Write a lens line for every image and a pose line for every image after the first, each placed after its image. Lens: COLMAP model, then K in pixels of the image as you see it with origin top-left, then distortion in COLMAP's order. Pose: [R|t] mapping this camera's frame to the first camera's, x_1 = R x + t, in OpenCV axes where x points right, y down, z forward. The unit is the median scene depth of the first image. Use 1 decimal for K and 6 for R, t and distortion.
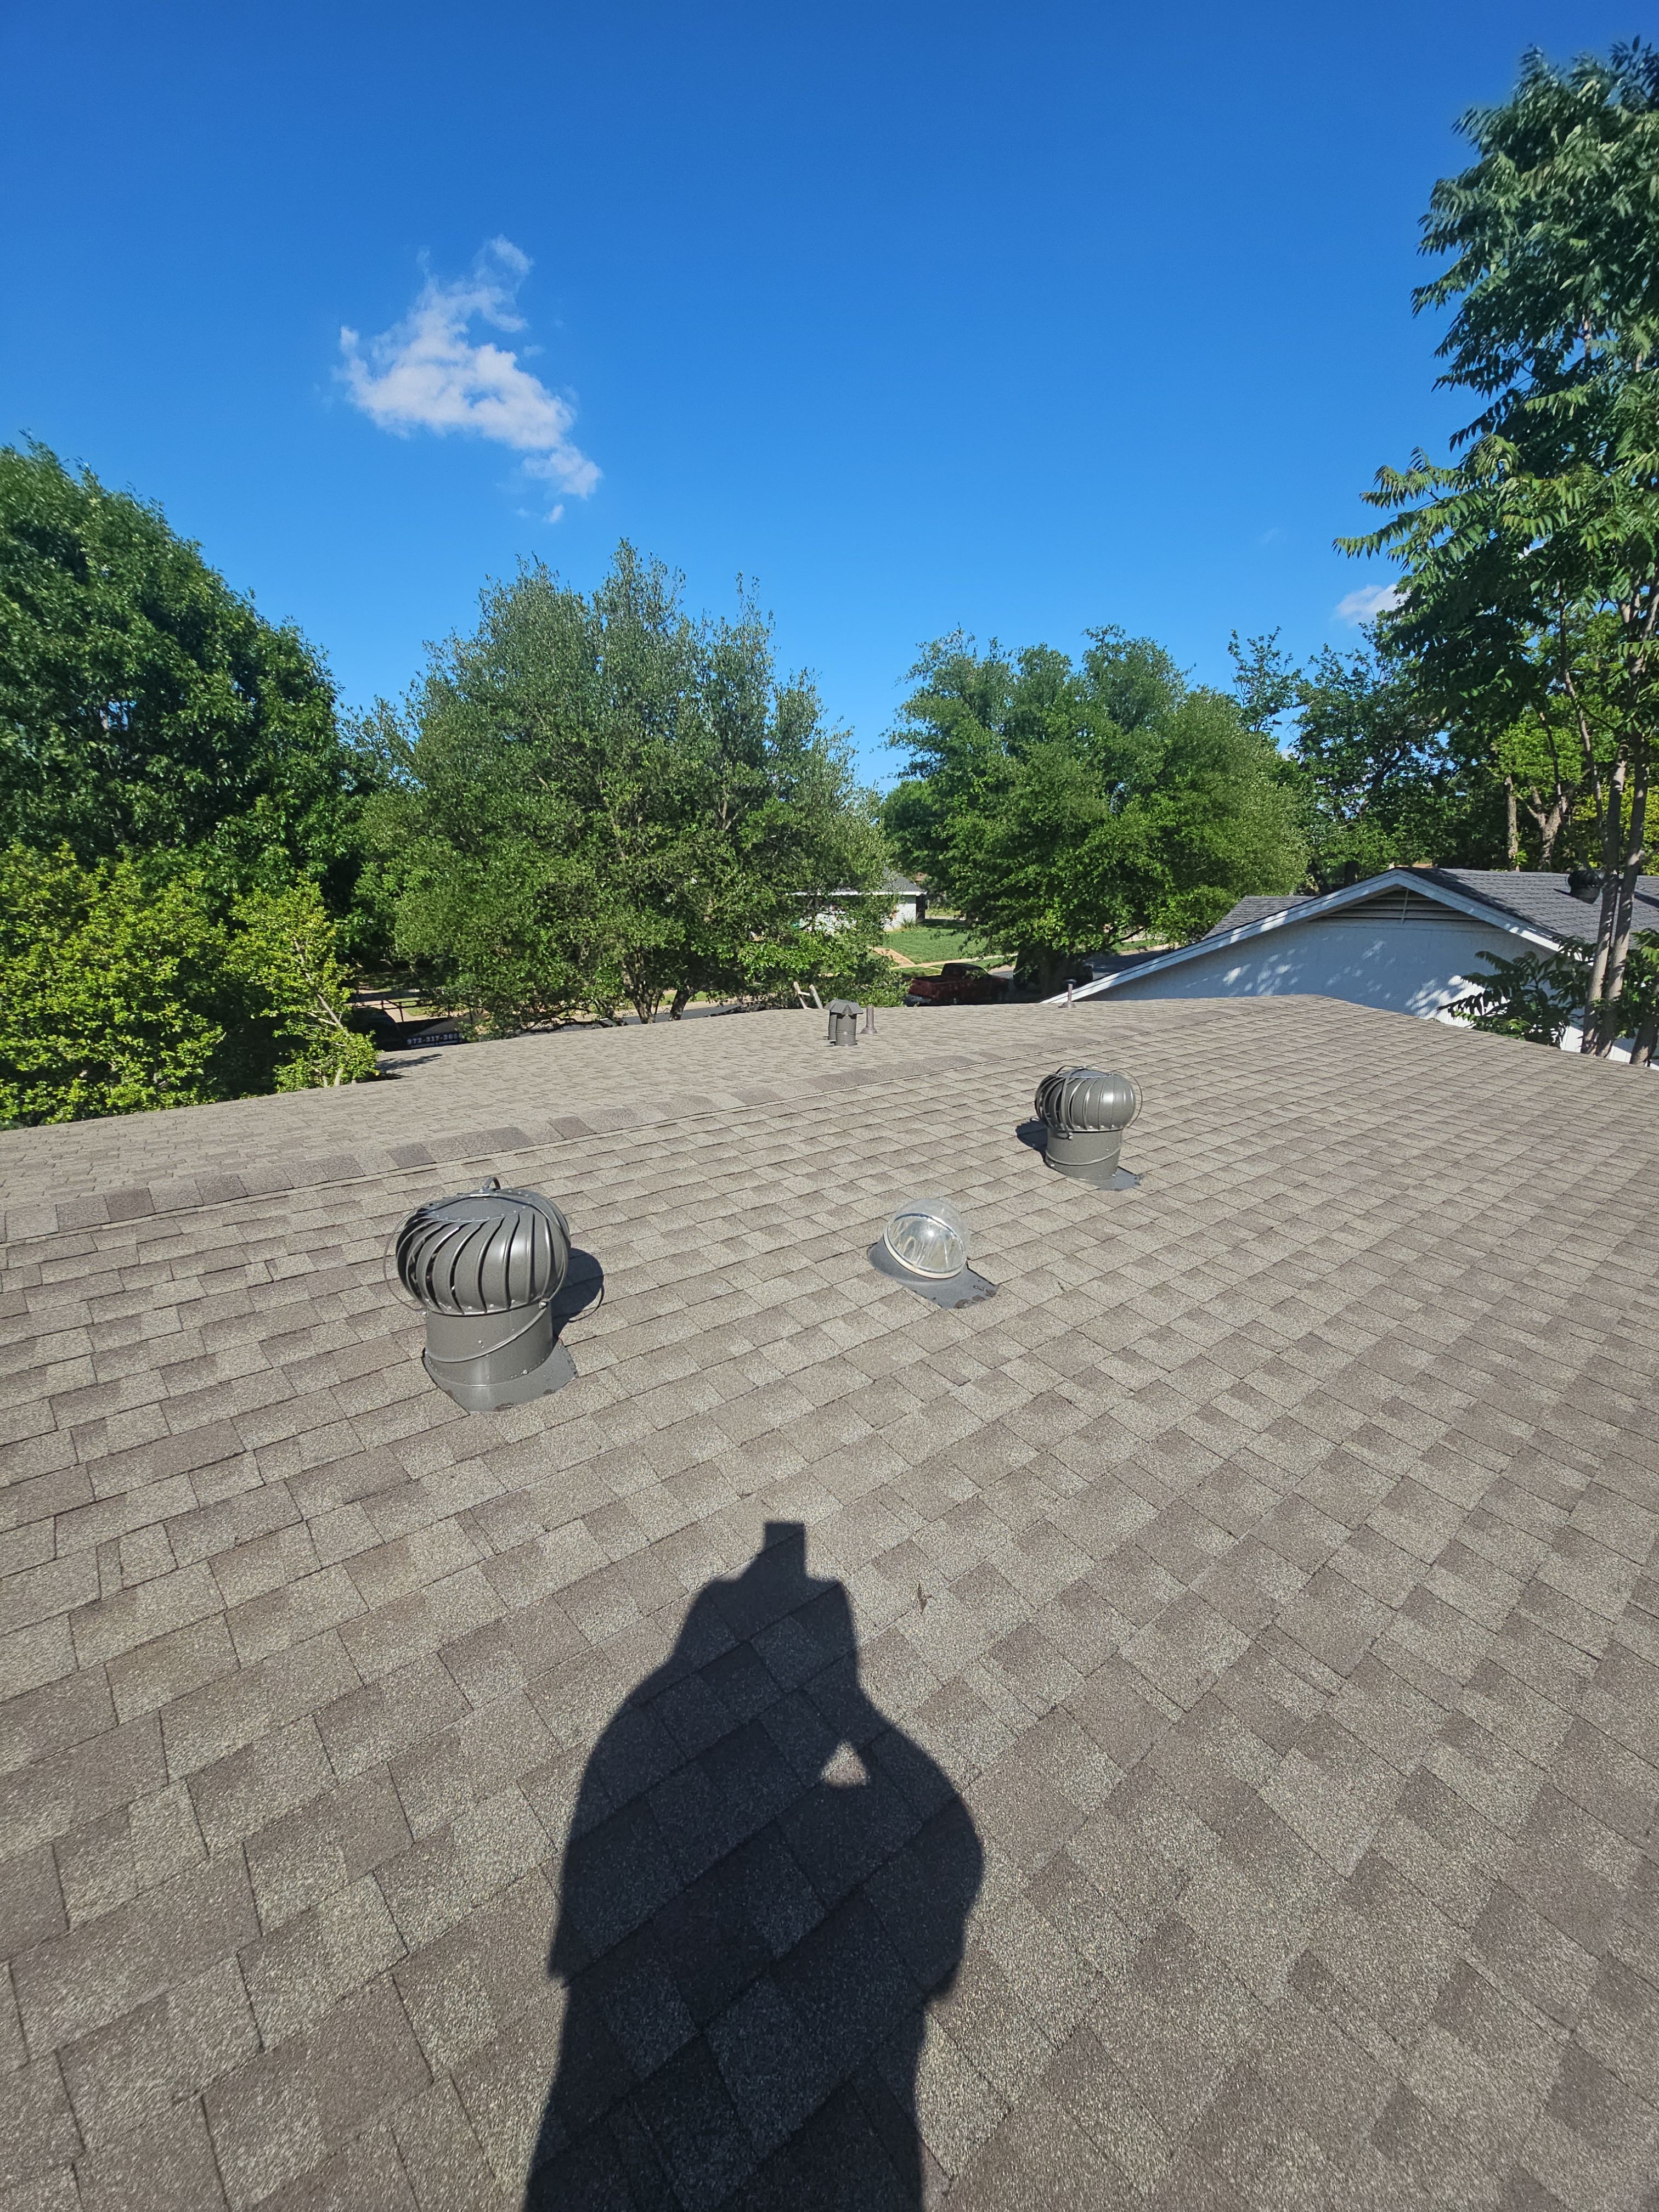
lens RADIAL K [[892.3, 0, 829.0], [0, 892.3, 1107.9], [0, 0, 1]] dist [-0.003437, -0.000645]
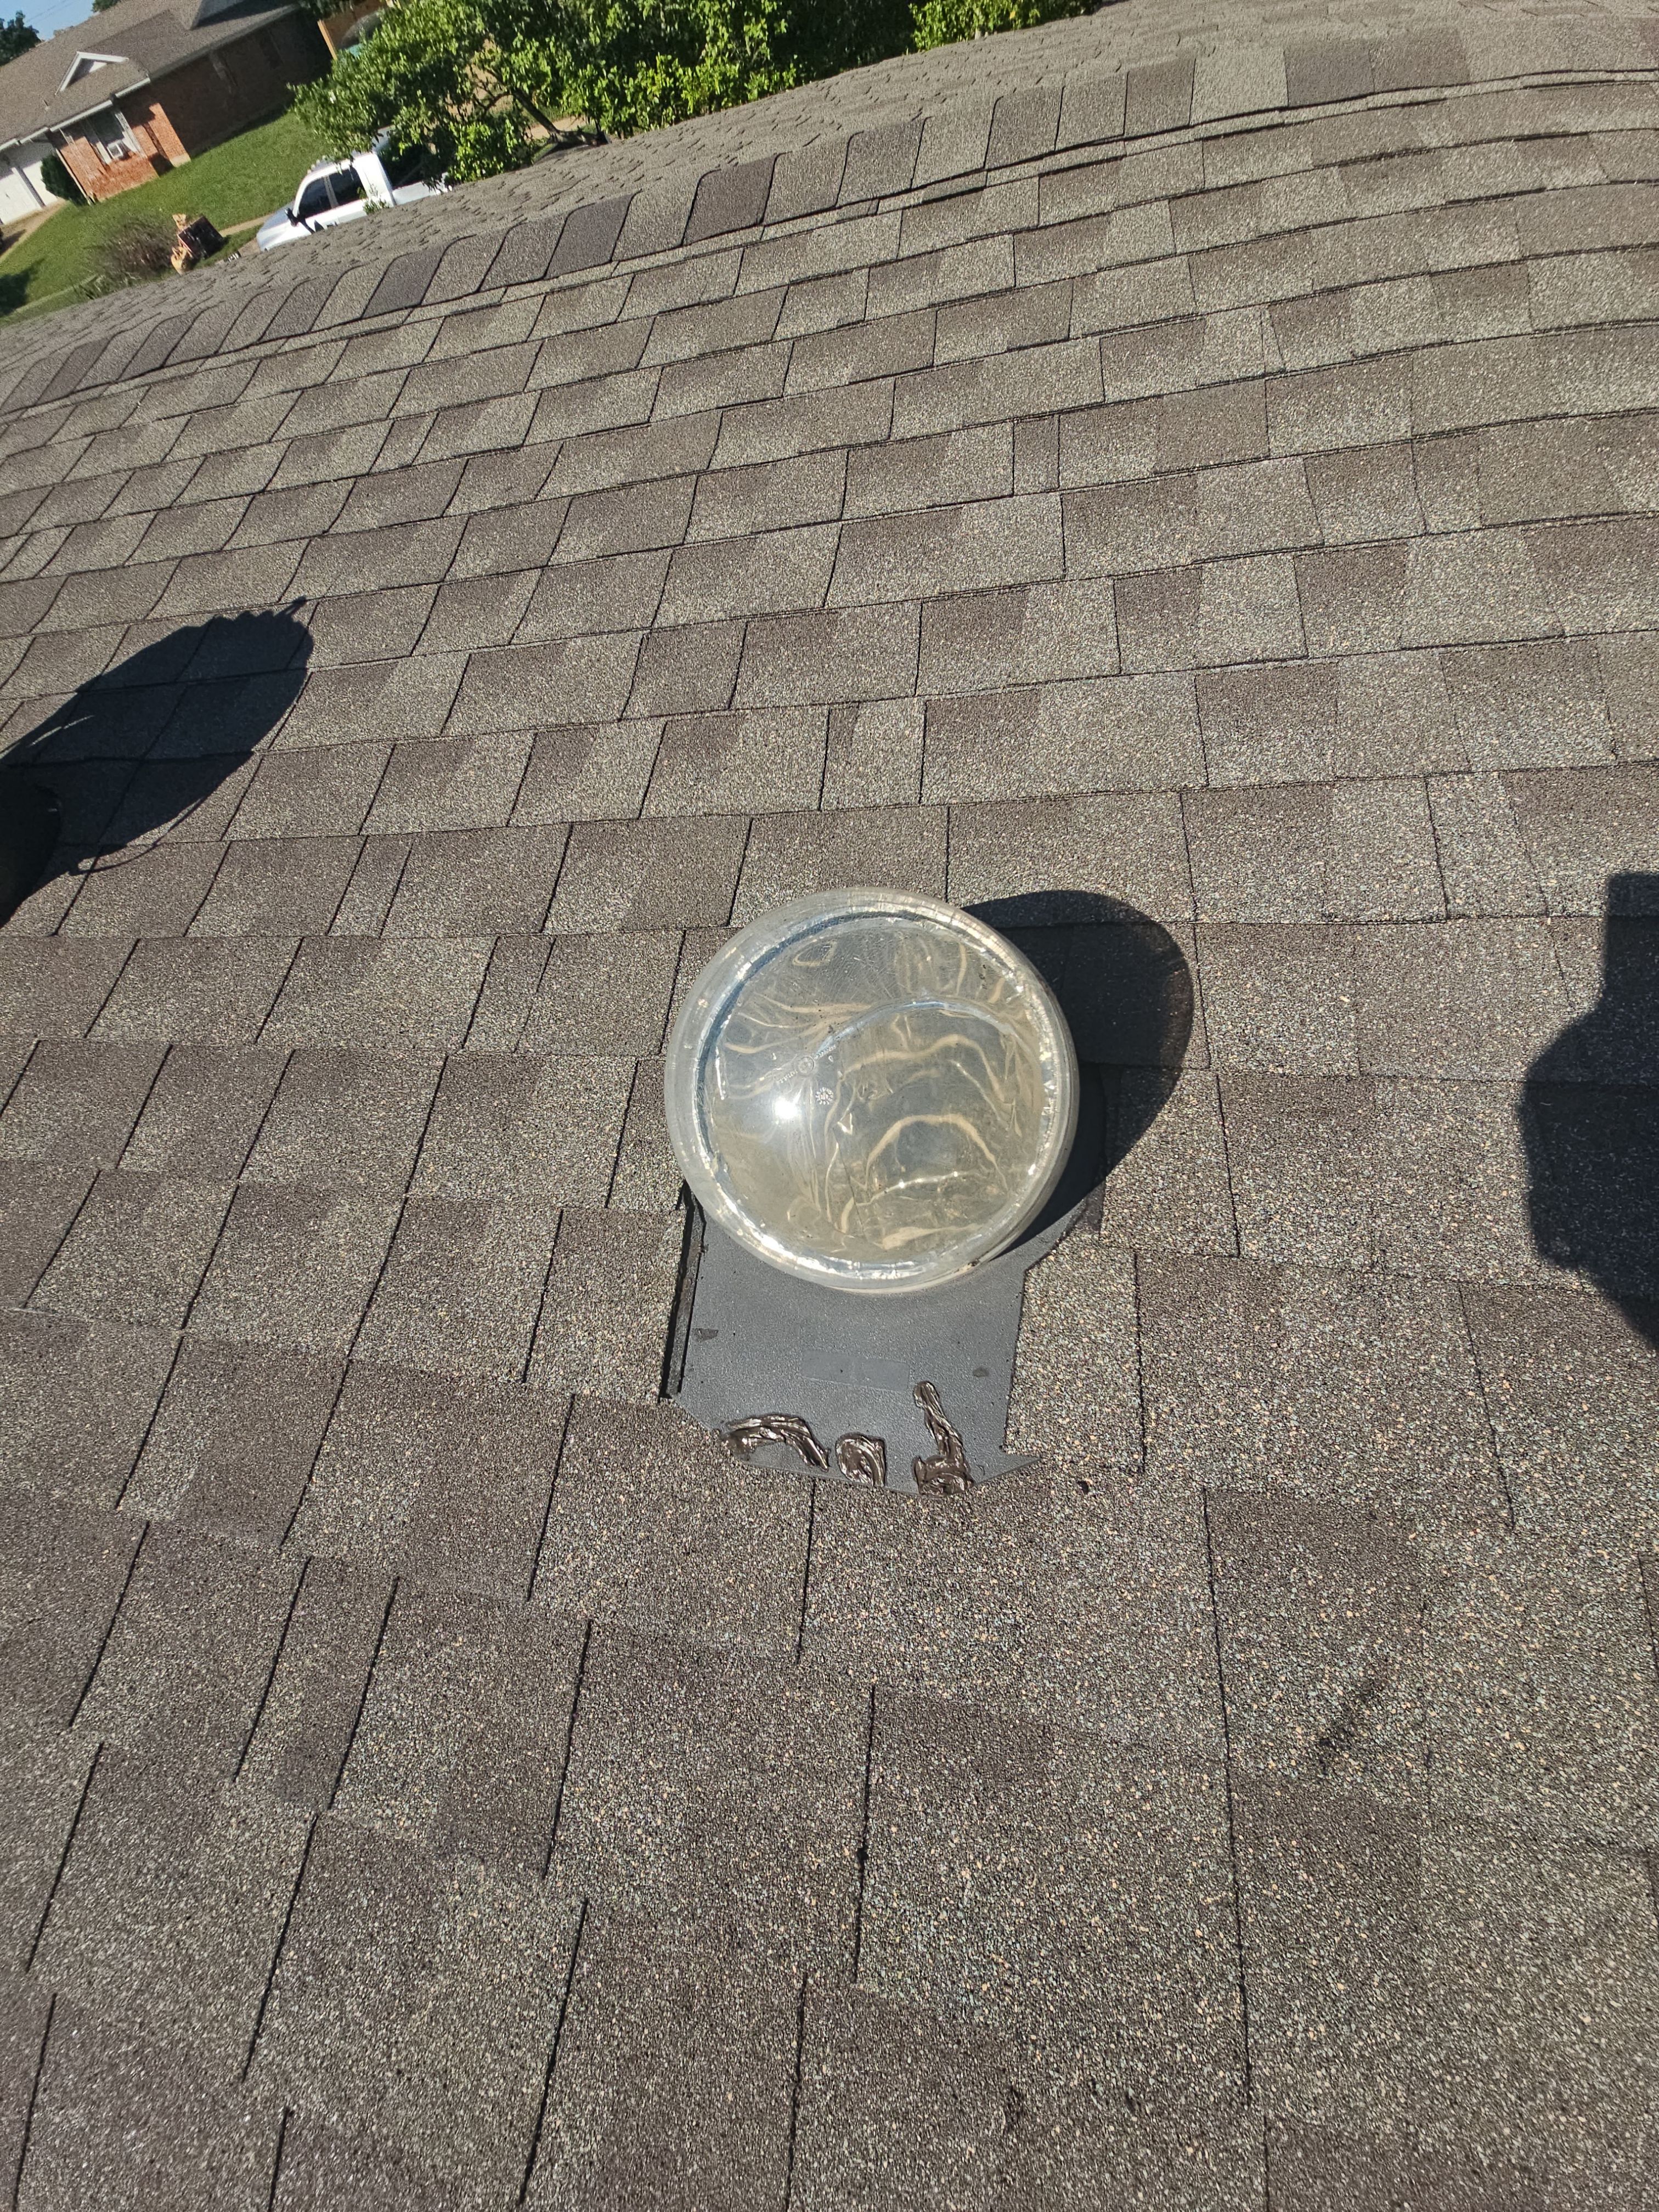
lens RADIAL K [[892.3, 0, 828.5], [0, 892.3, 1104.8], [0, 0, 1]] dist [-0.003437, -0.000645]
pose [[0.629301, 0.571597, -0.526552, 0.173648], [0.025265, 0.662127, 0.748966, -0.006647], [0.776751, -0.484628, 0.402236, 0.729224]]
